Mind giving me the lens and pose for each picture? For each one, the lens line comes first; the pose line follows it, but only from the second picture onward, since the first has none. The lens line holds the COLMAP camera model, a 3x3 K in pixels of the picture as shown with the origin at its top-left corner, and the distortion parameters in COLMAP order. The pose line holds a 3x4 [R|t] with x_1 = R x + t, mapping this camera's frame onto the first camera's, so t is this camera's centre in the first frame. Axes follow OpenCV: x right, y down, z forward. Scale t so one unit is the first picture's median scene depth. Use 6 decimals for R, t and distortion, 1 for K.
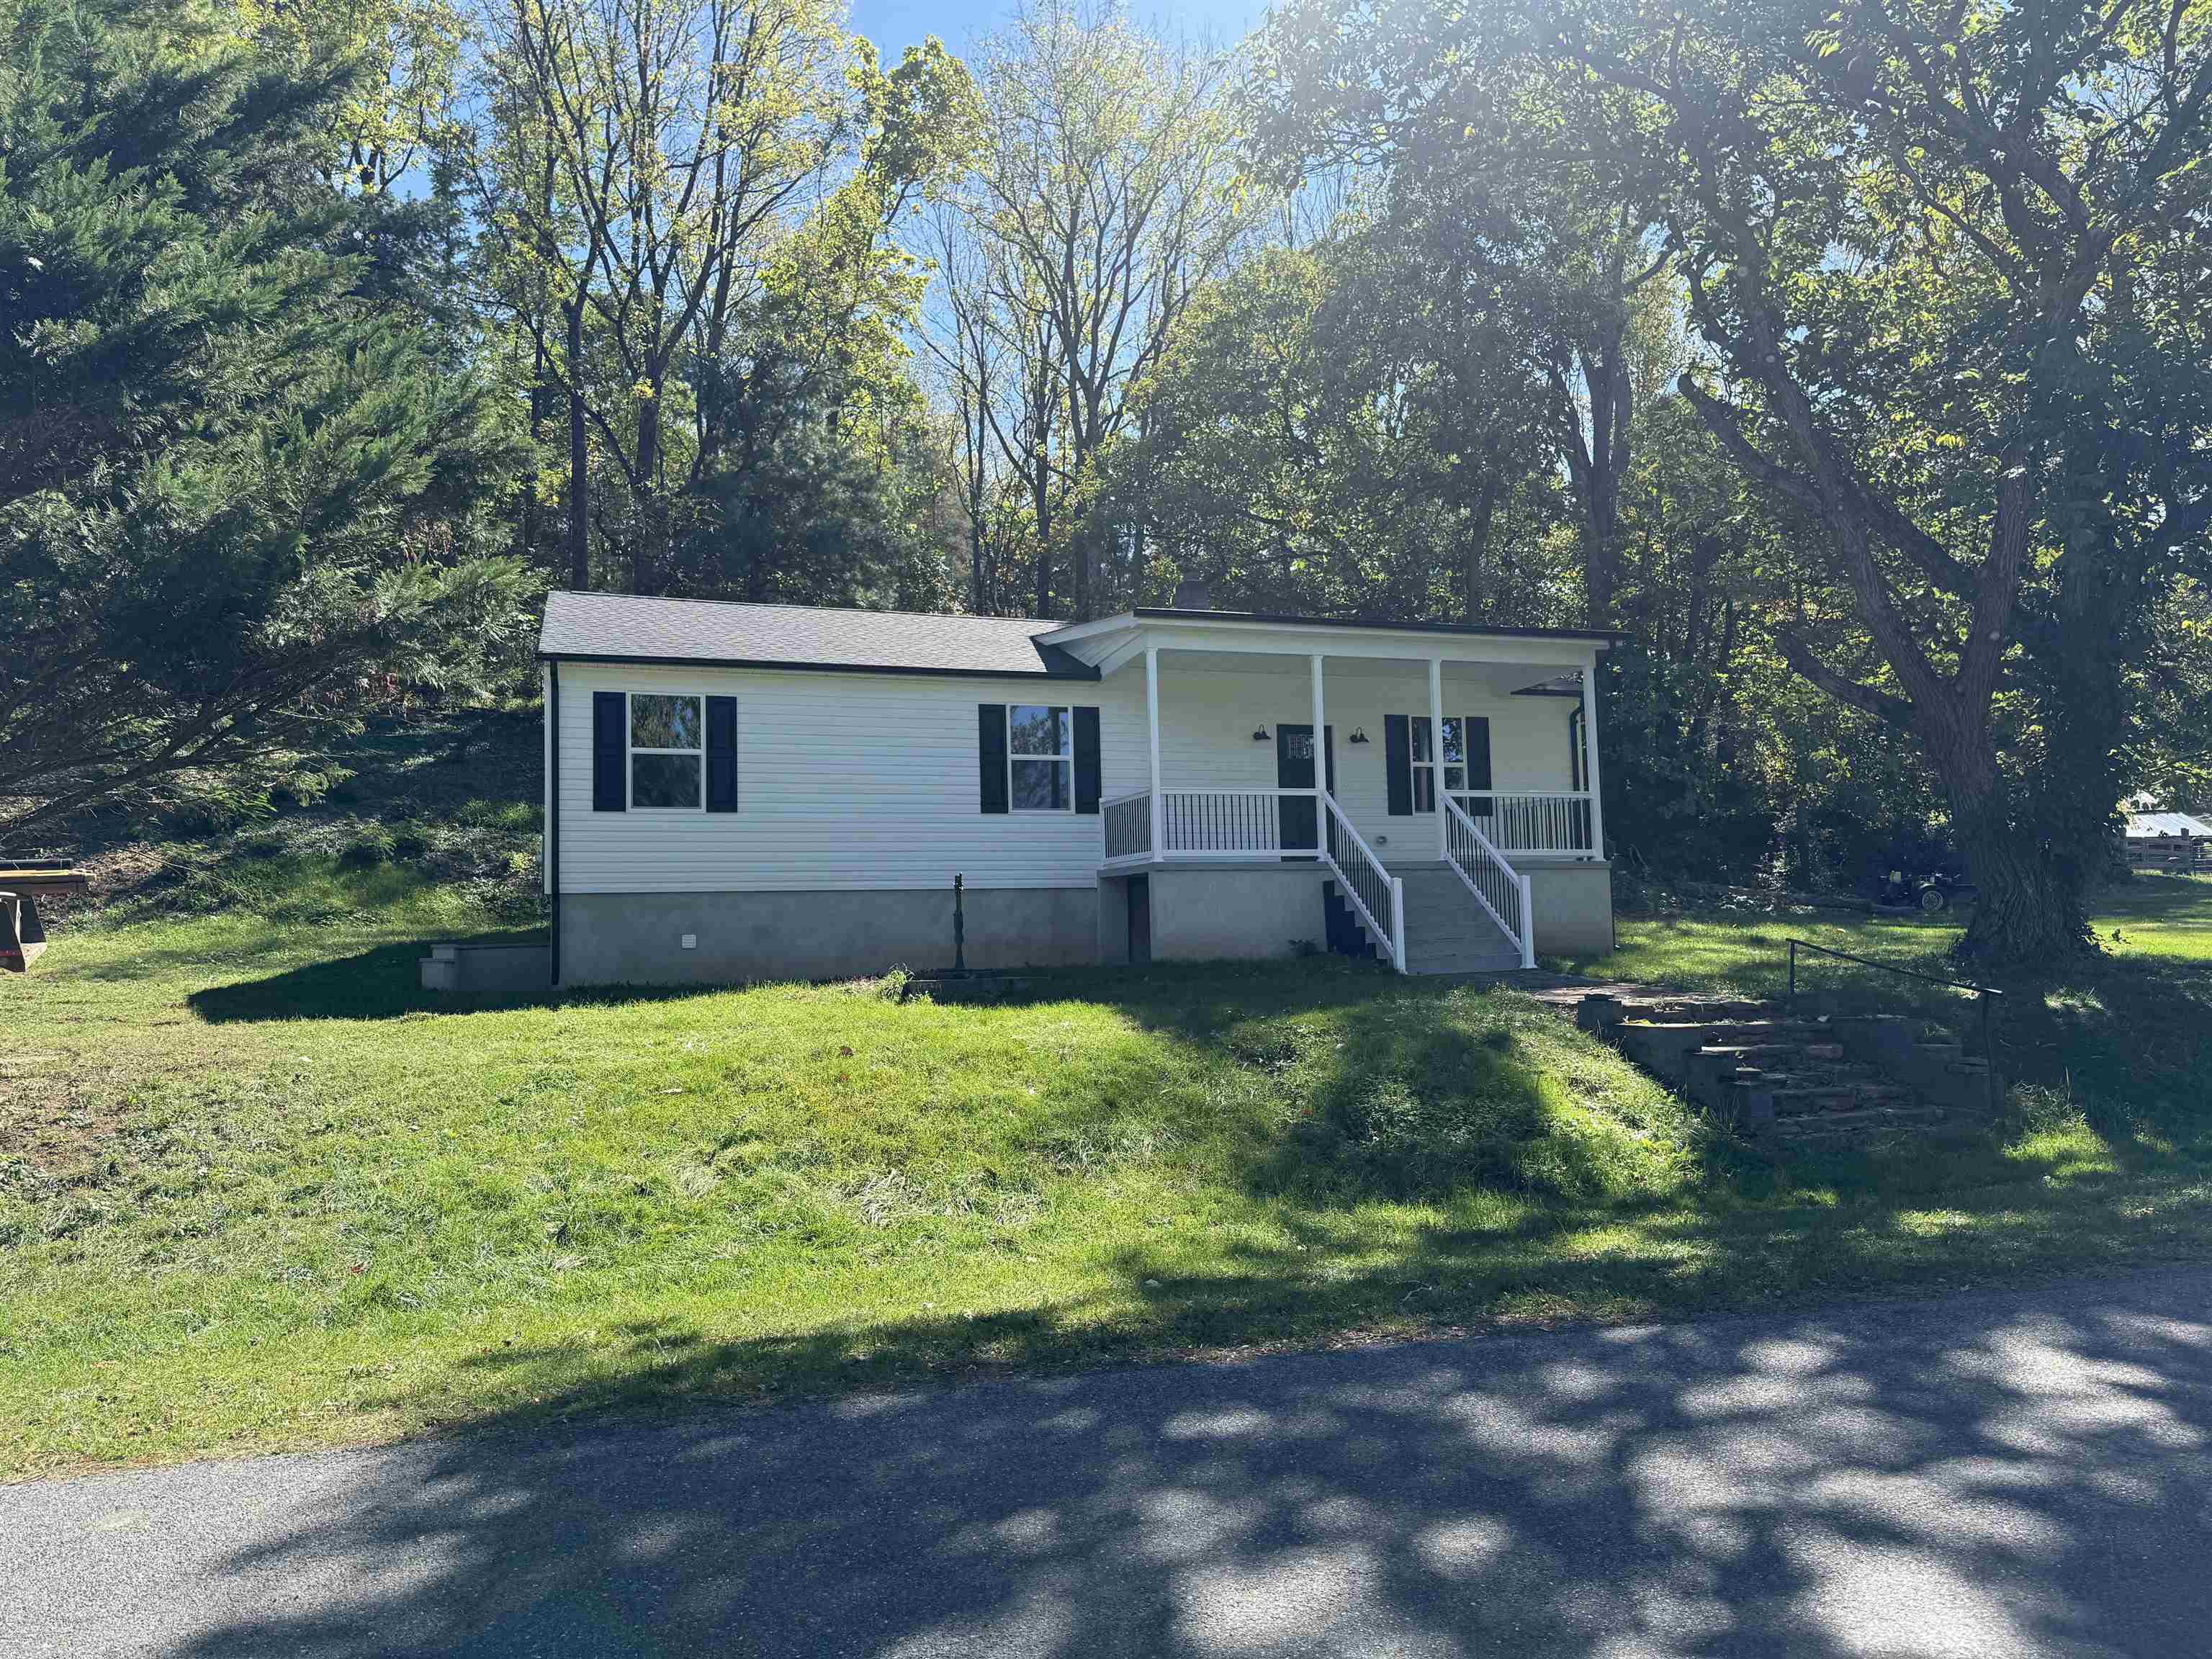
lens RADIAL K [[1561.9, 0, 1098.2], [0, 1561.9, 816.6], [0, 0, 1]] dist [0.008378, -0.003136]
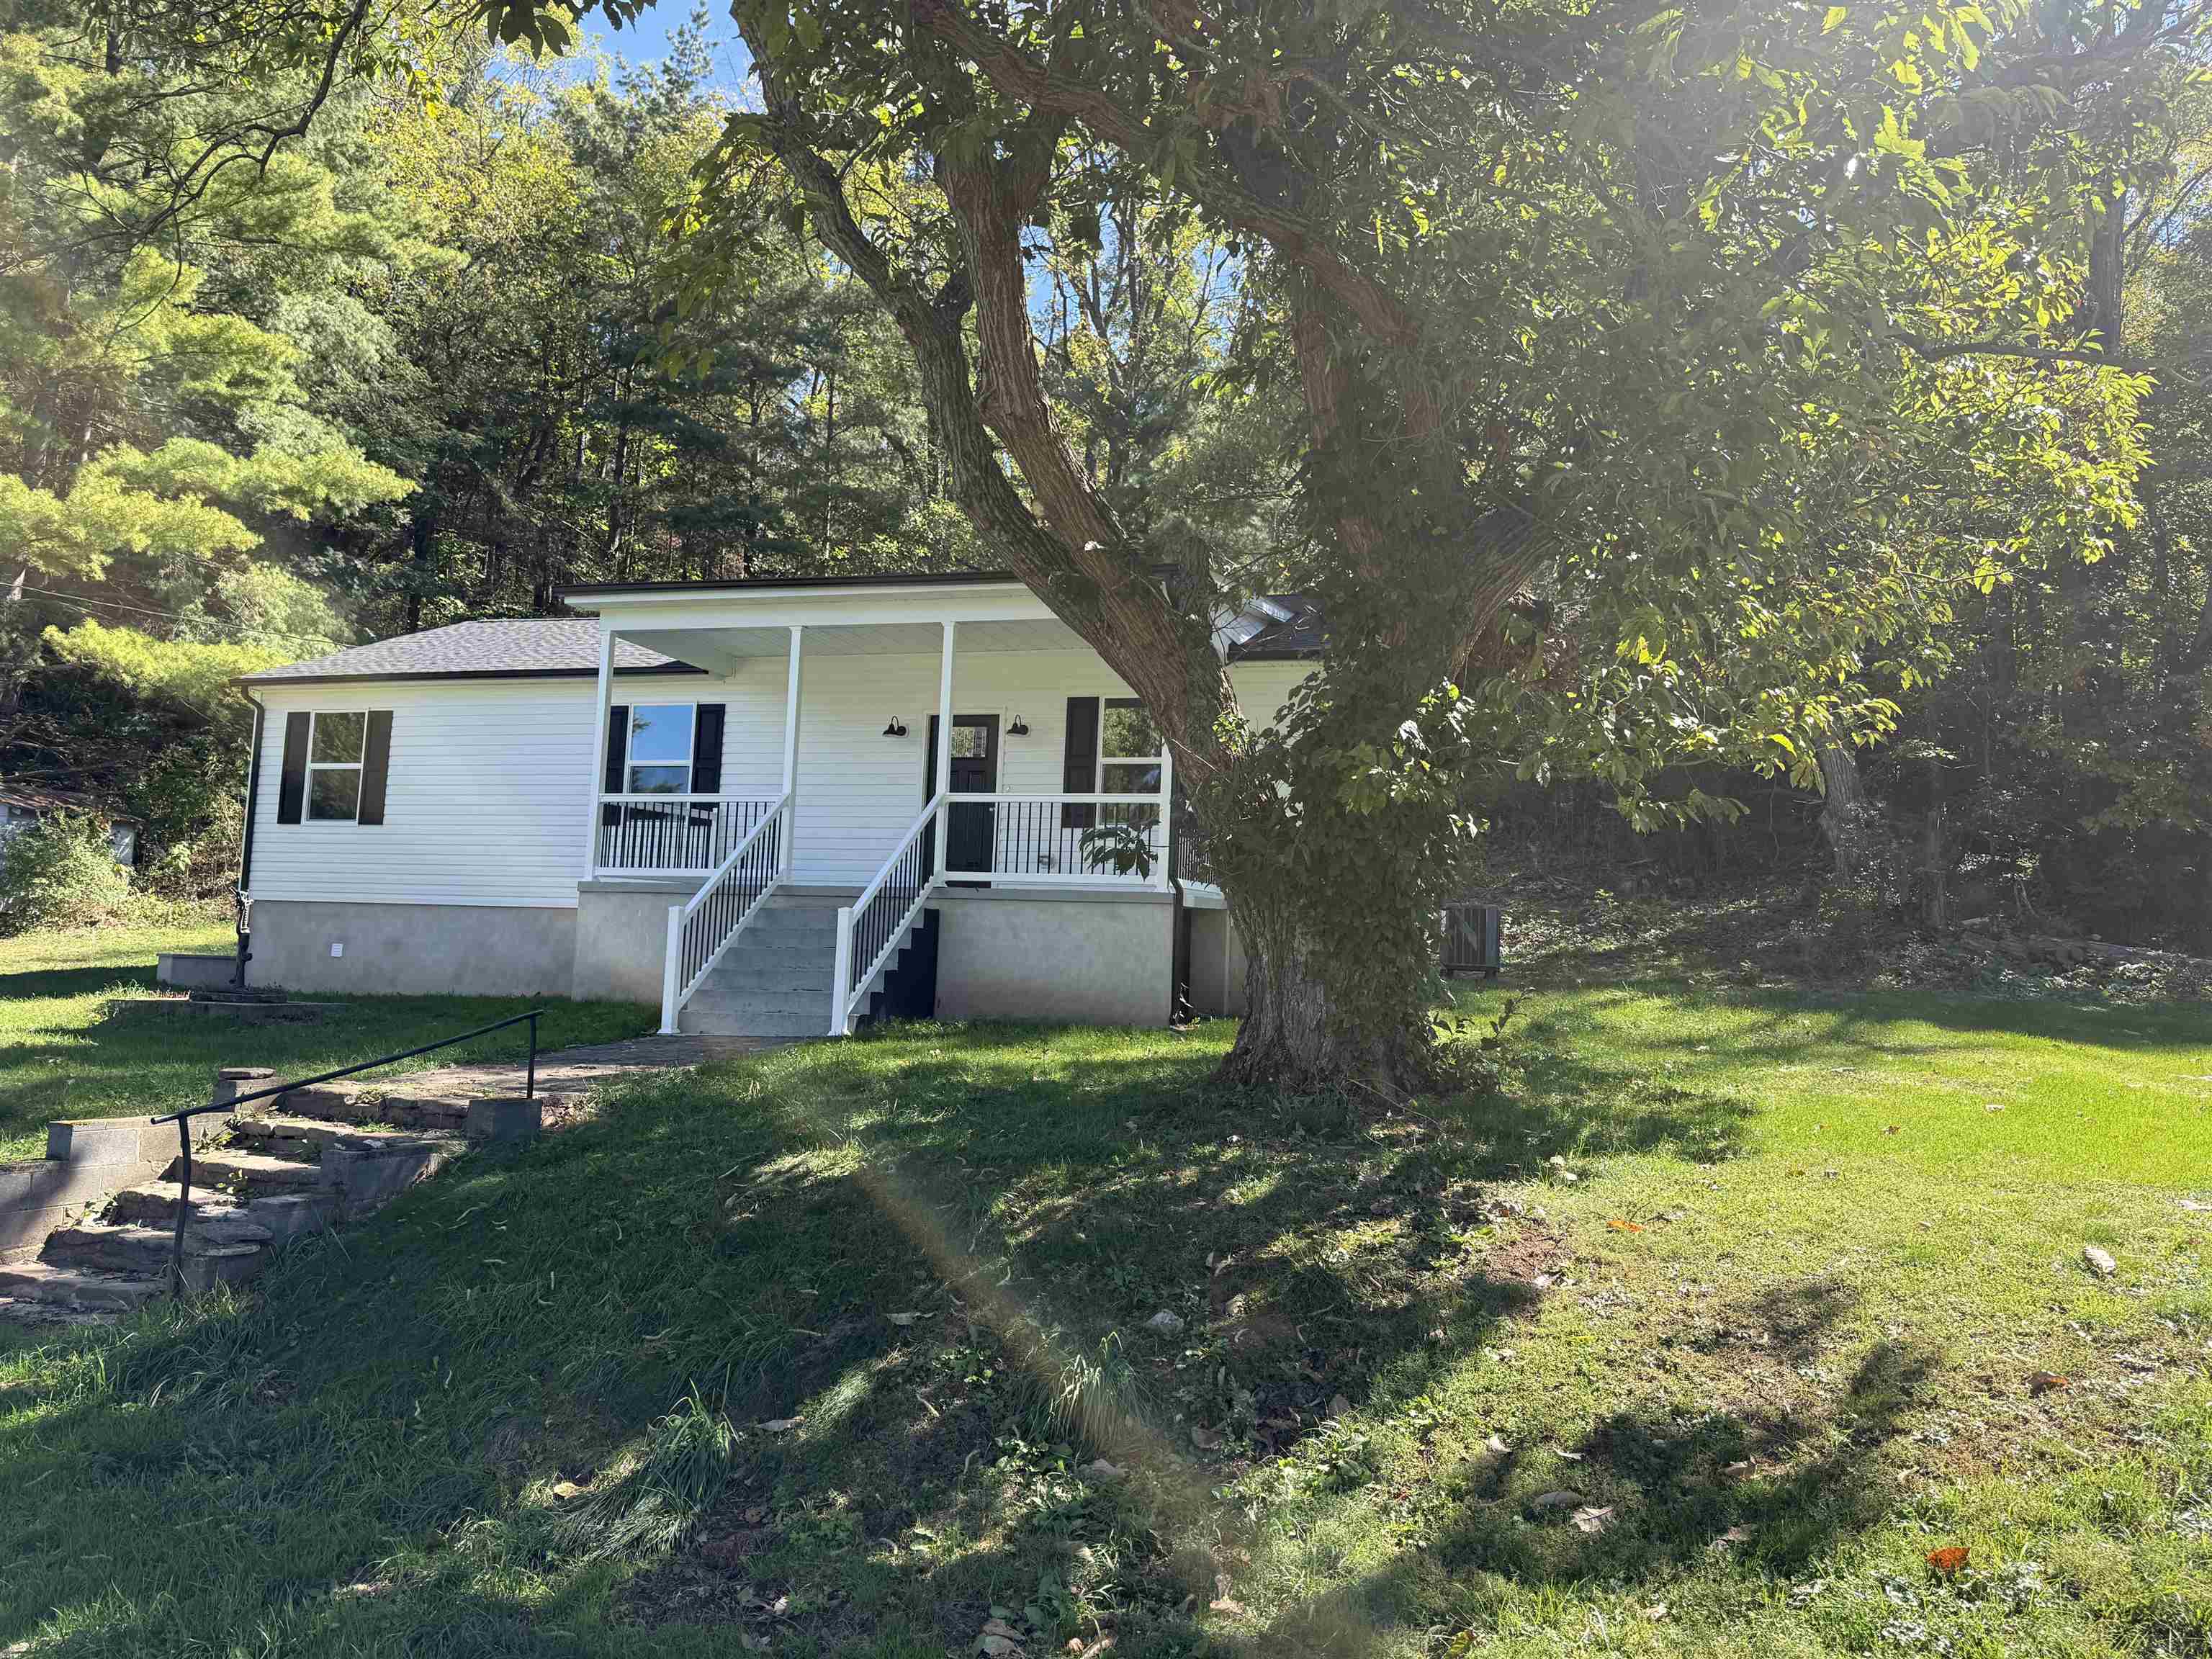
lens RADIAL K [[1556.5, 0, 1106.0], [0, 1556.5, 829.5], [0, 0, 1]] dist [0.019194, -0.030041]
pose [[0.812300, -0.001085, -0.583239, 0.700796], [-0.004227, 0.999961, -0.007747, 0.005804], [0.583225, 0.008758, 0.812263, 0.429972]]
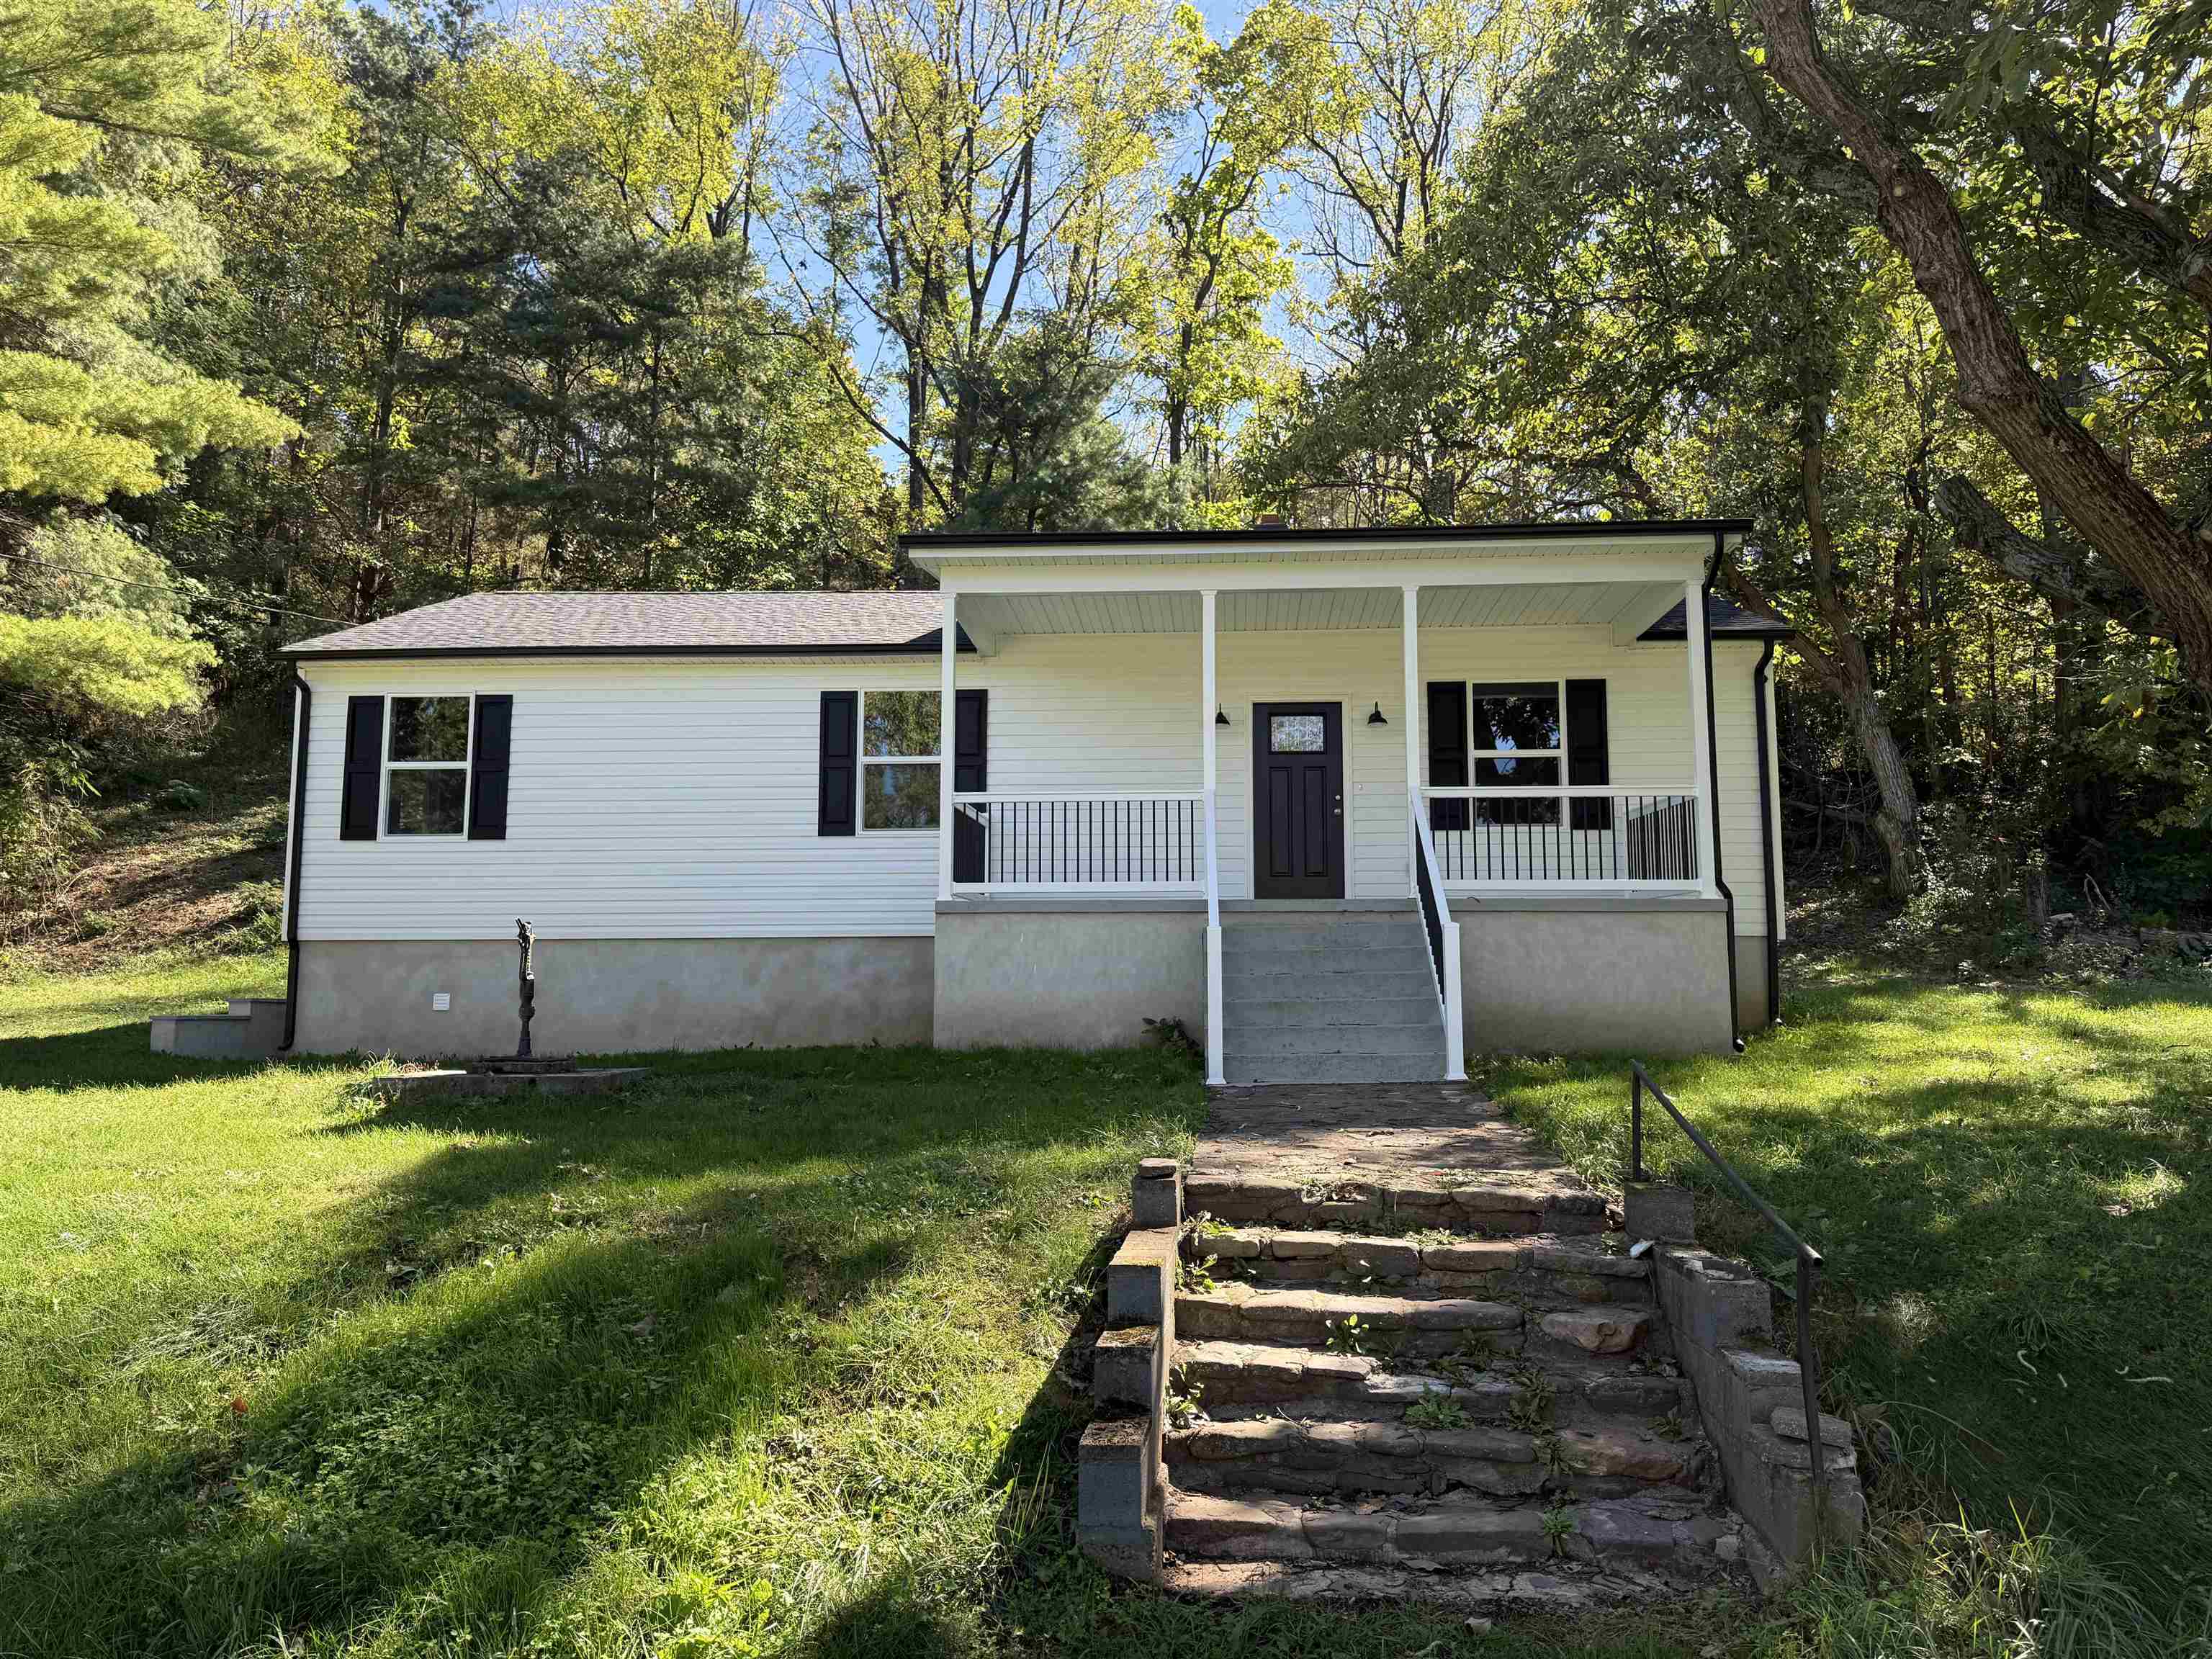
lens RADIAL K [[1556.5, 0, 1106.0], [0, 1556.5, 829.5], [0, 0, 1]] dist [0.019194, -0.030041]
pose [[0.933015, -0.019879, -0.359287, 0.319420], [0.012607, 0.999666, -0.022572, 0.013085], [0.359615, 0.016530, 0.932954, 0.353063]]
